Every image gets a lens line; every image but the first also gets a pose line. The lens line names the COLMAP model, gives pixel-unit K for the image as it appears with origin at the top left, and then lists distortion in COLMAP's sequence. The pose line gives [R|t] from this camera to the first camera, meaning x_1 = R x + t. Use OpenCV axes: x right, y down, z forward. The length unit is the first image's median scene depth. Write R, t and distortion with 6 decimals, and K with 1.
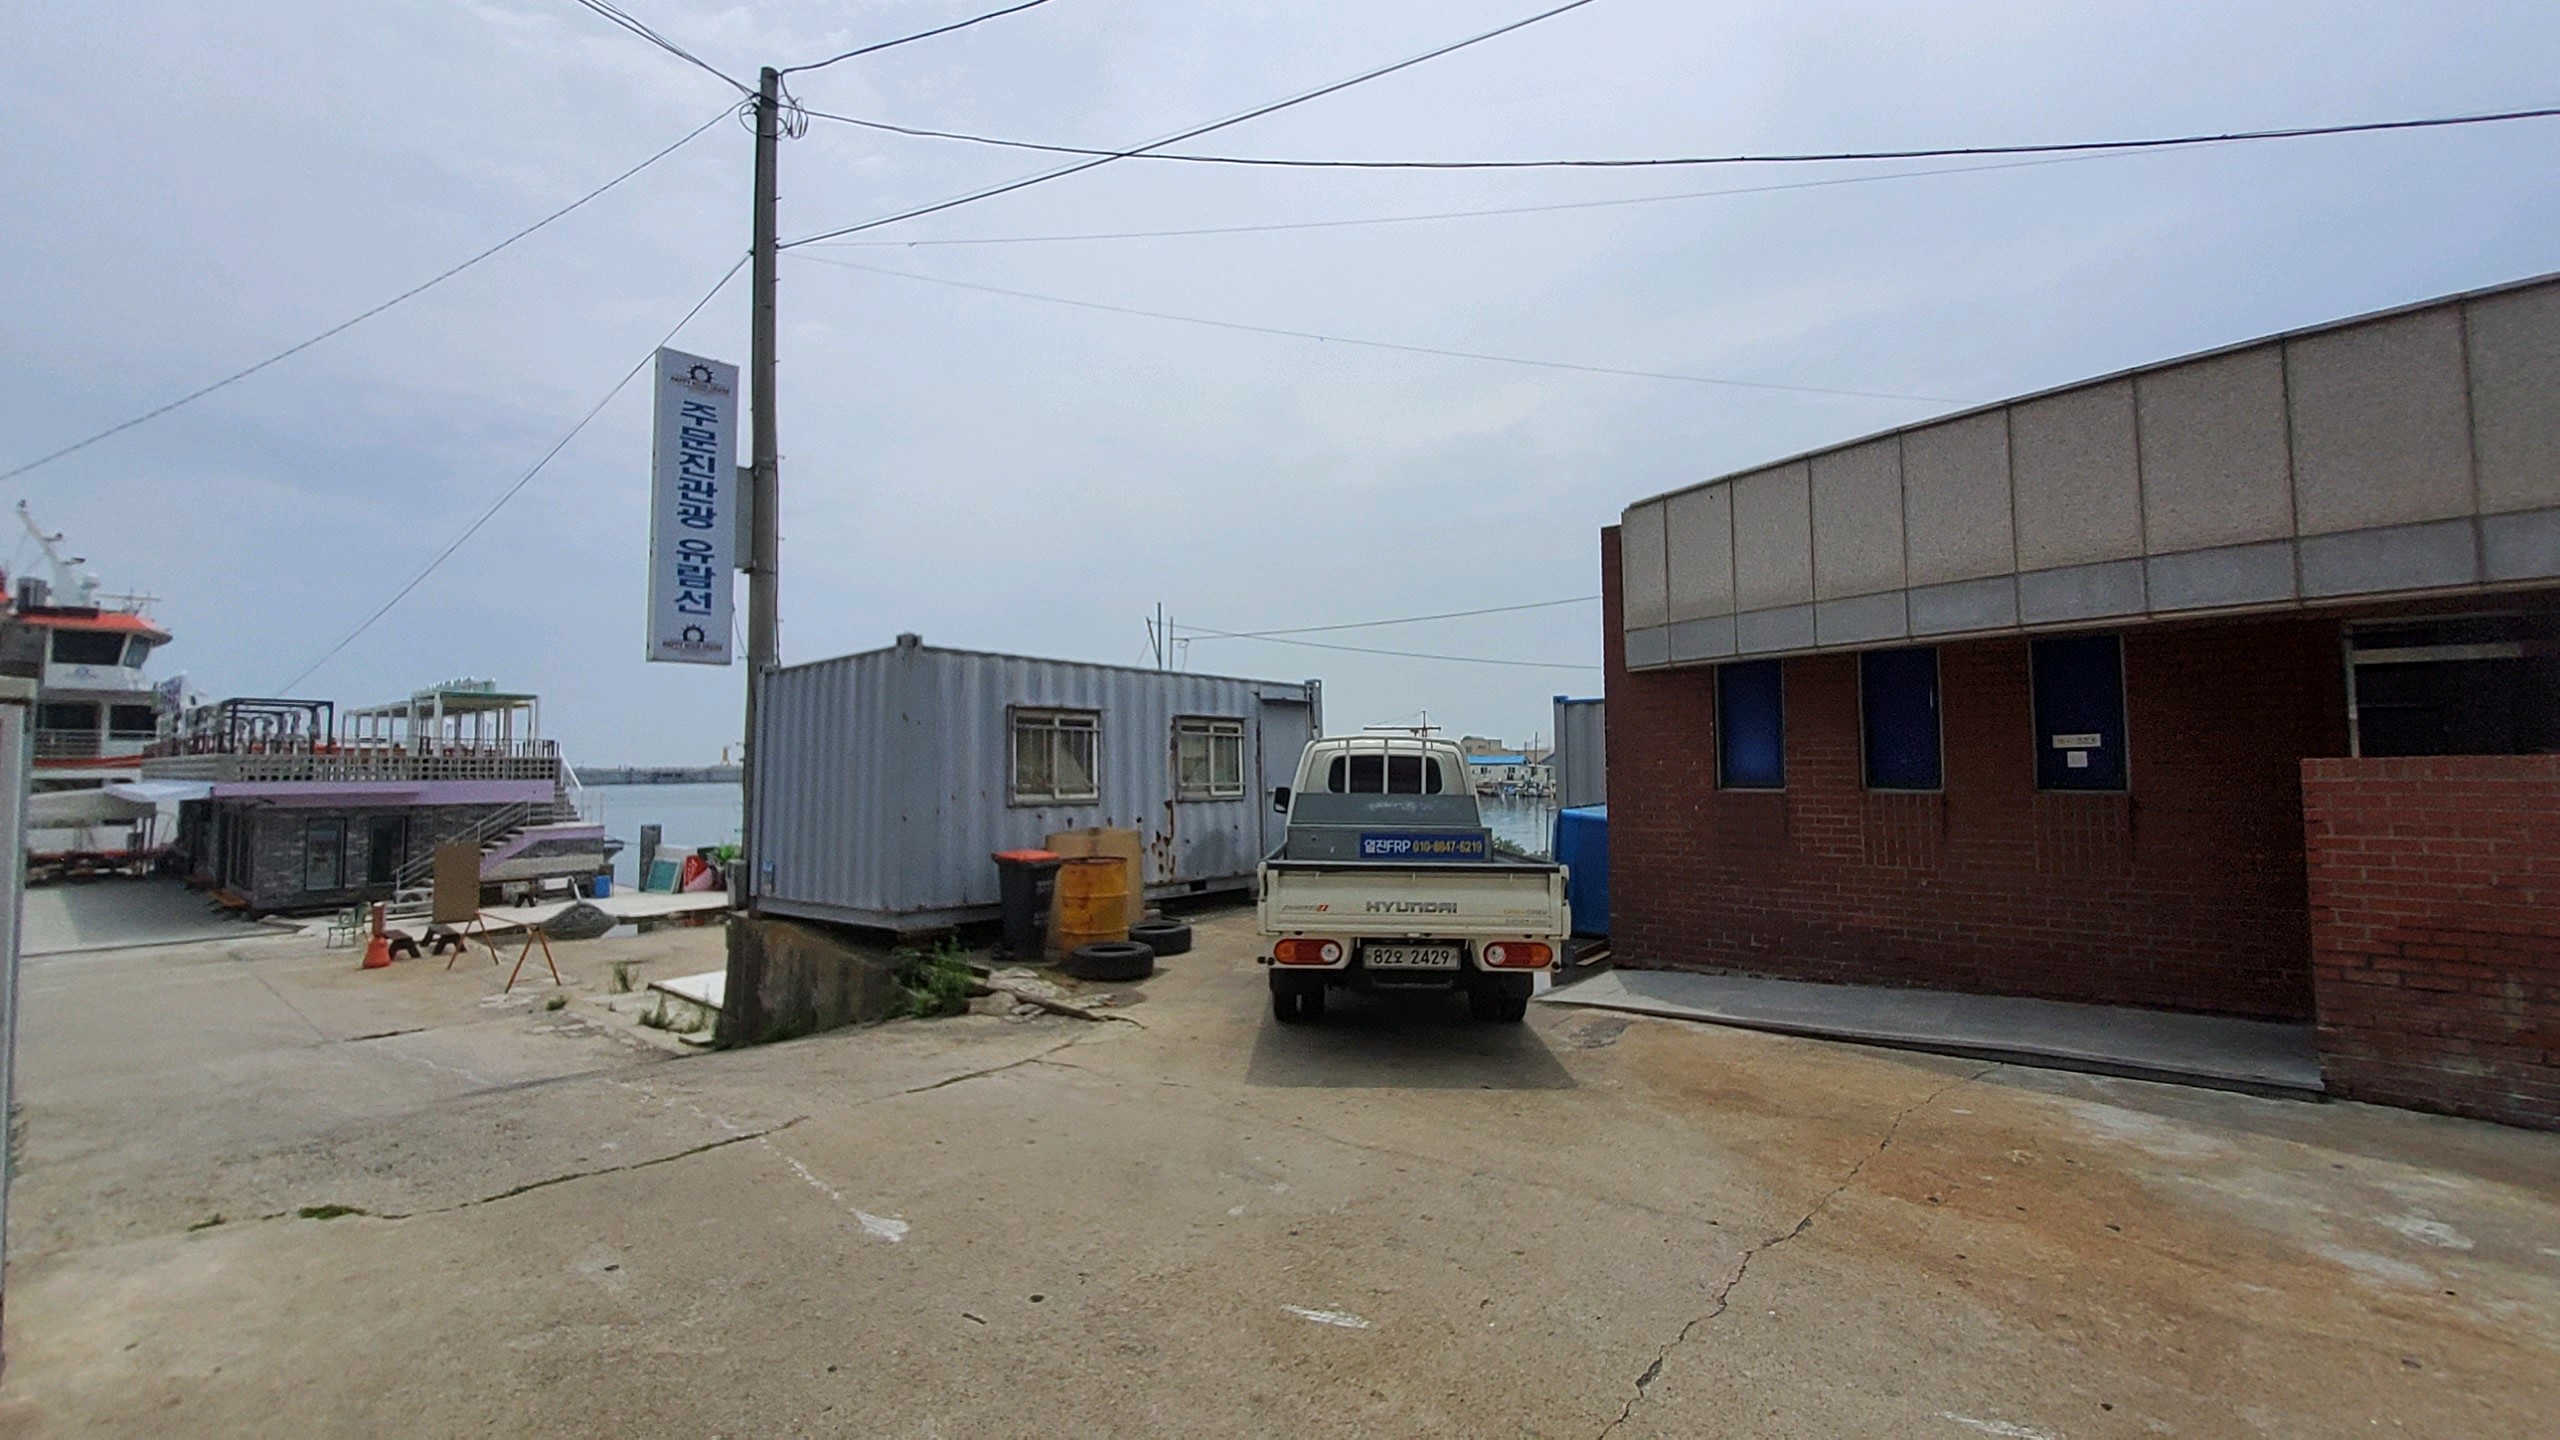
lens RADIAL K [[1002.2, 0, 1276.2], [0, 1002.2, 720.5], [0, 0, 1]] dist [-0.003648, -0.000188]
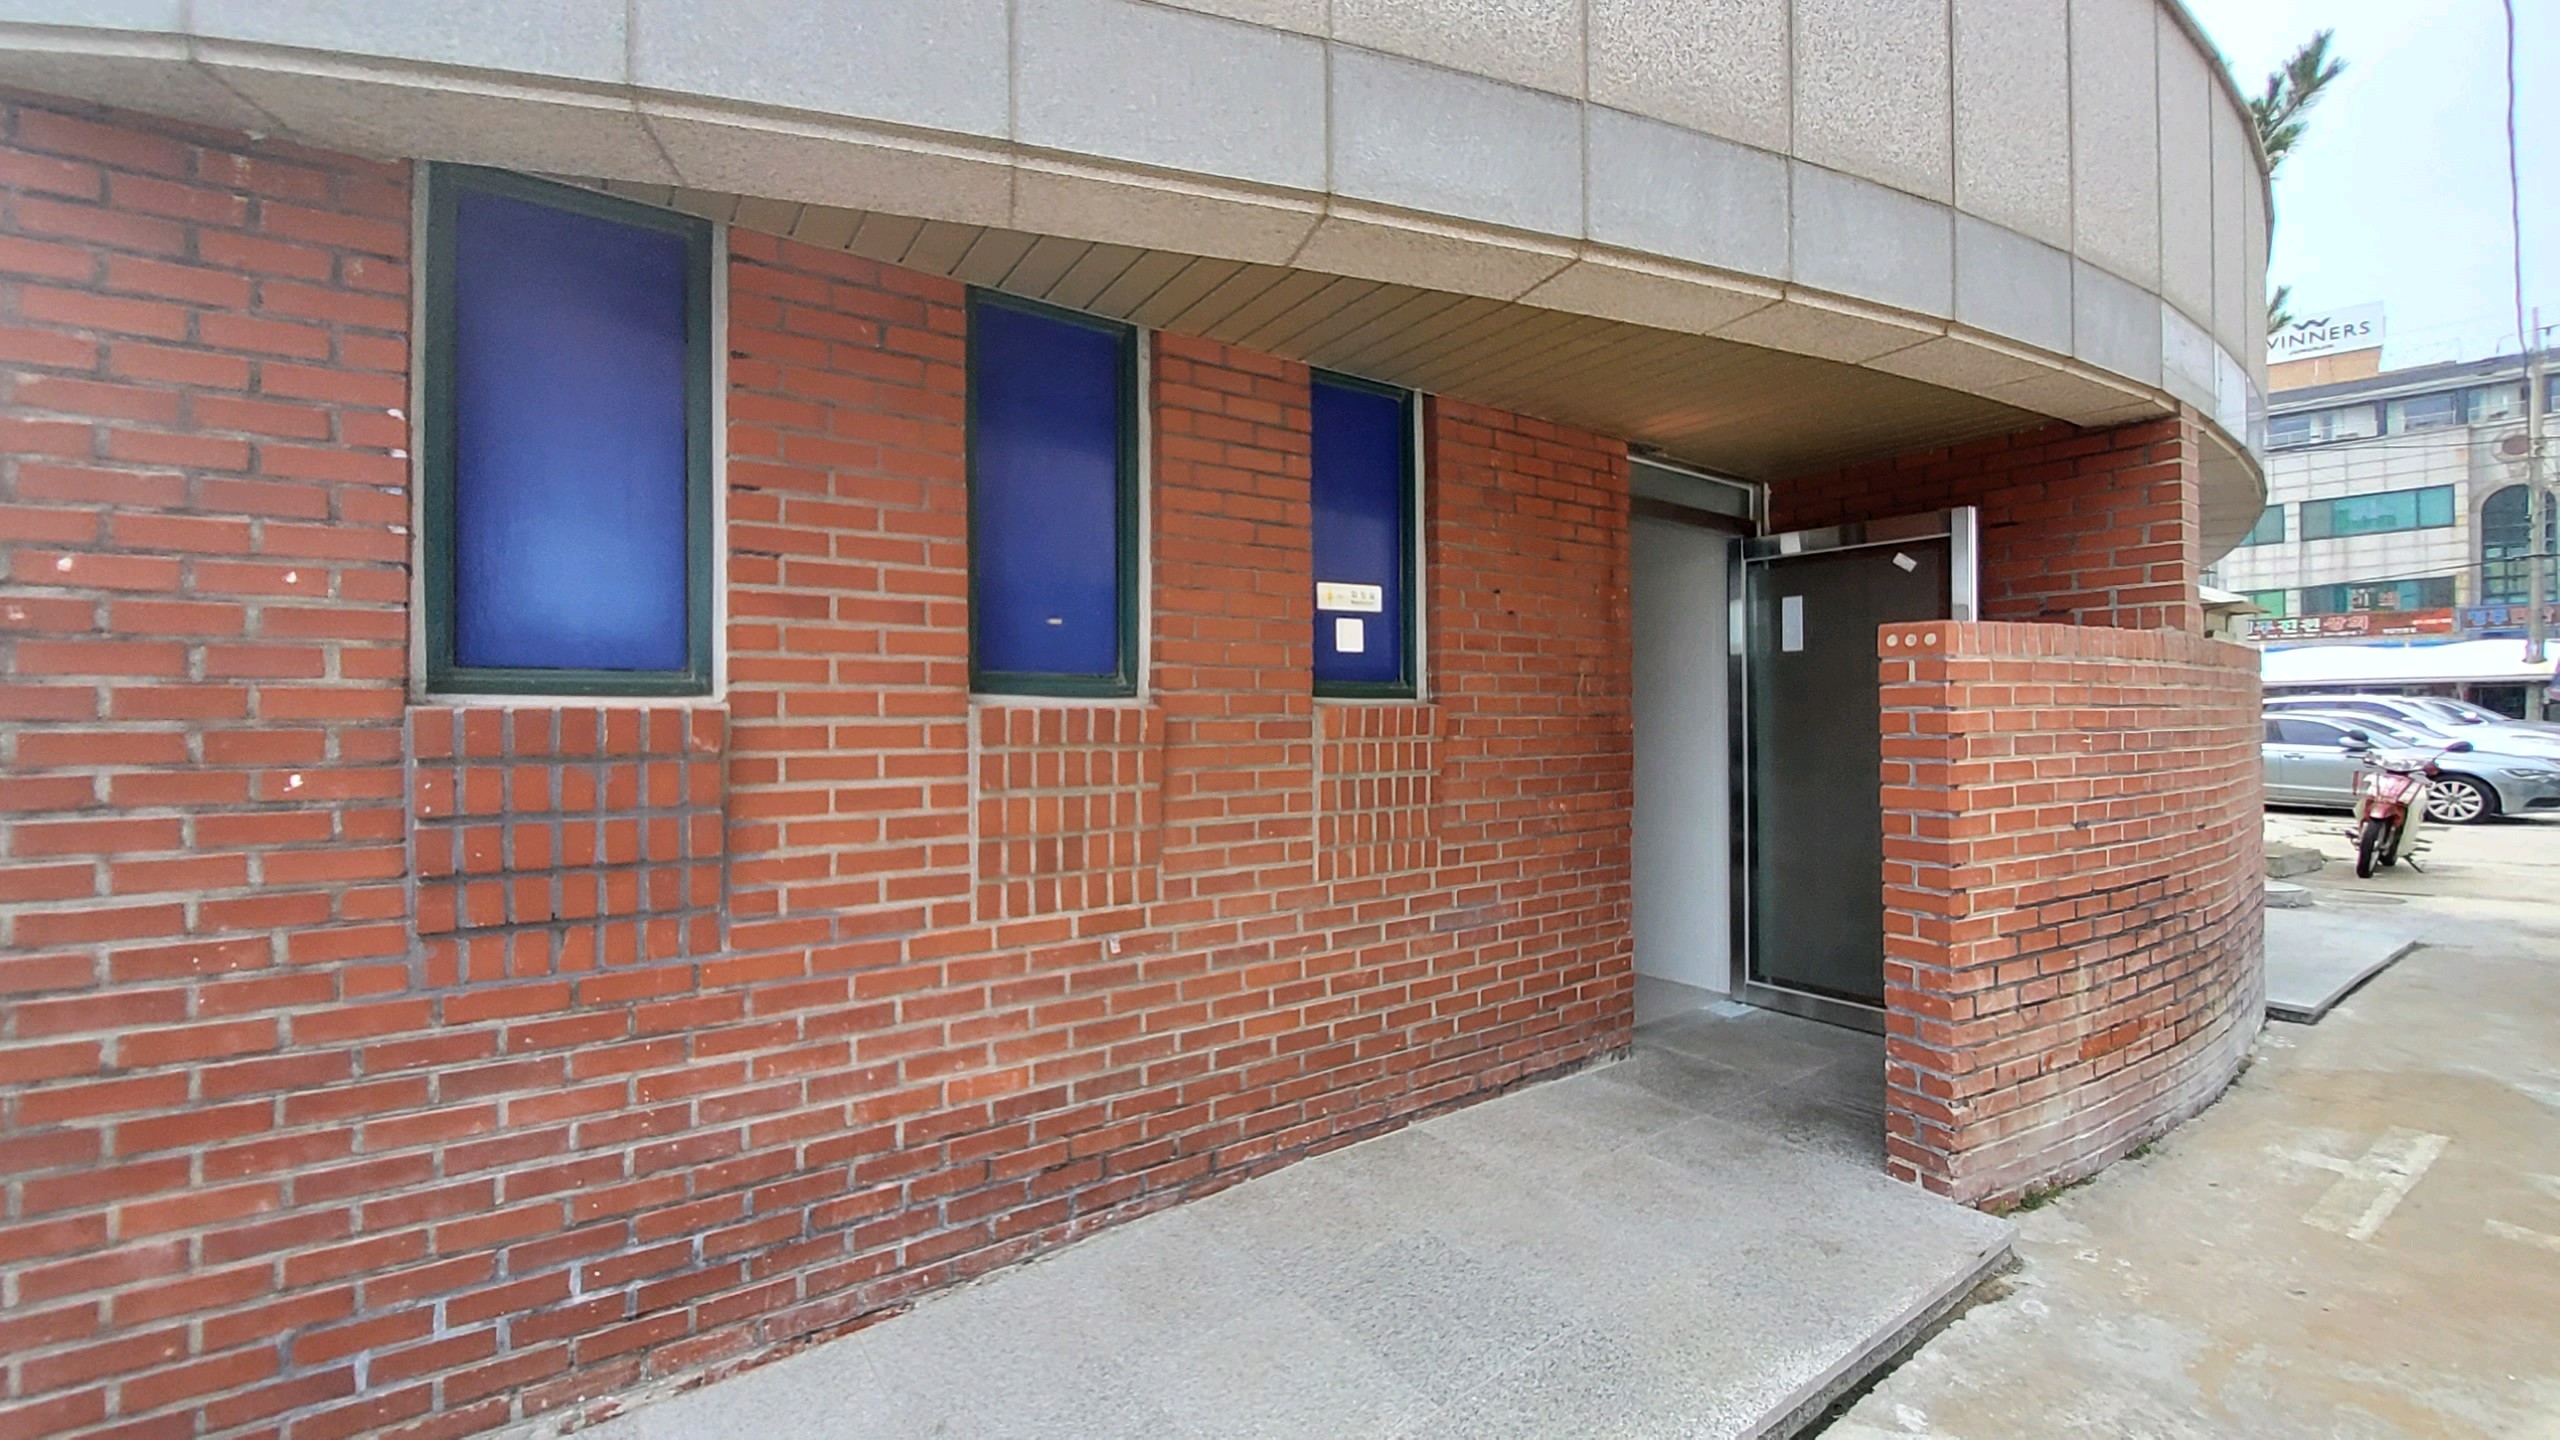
lens RADIAL K [[1002.2, 0, 1278.2], [0, 1002.2, 718.6], [0, 0, 1]] dist [-0.003648, -0.000188]
pose [[0.224595, 0.001742, 0.974451, 0.306714], [-0.043212, 0.999033, 0.008174, 0.074346], [-0.973494, -0.043943, 0.224453, 0.890519]]
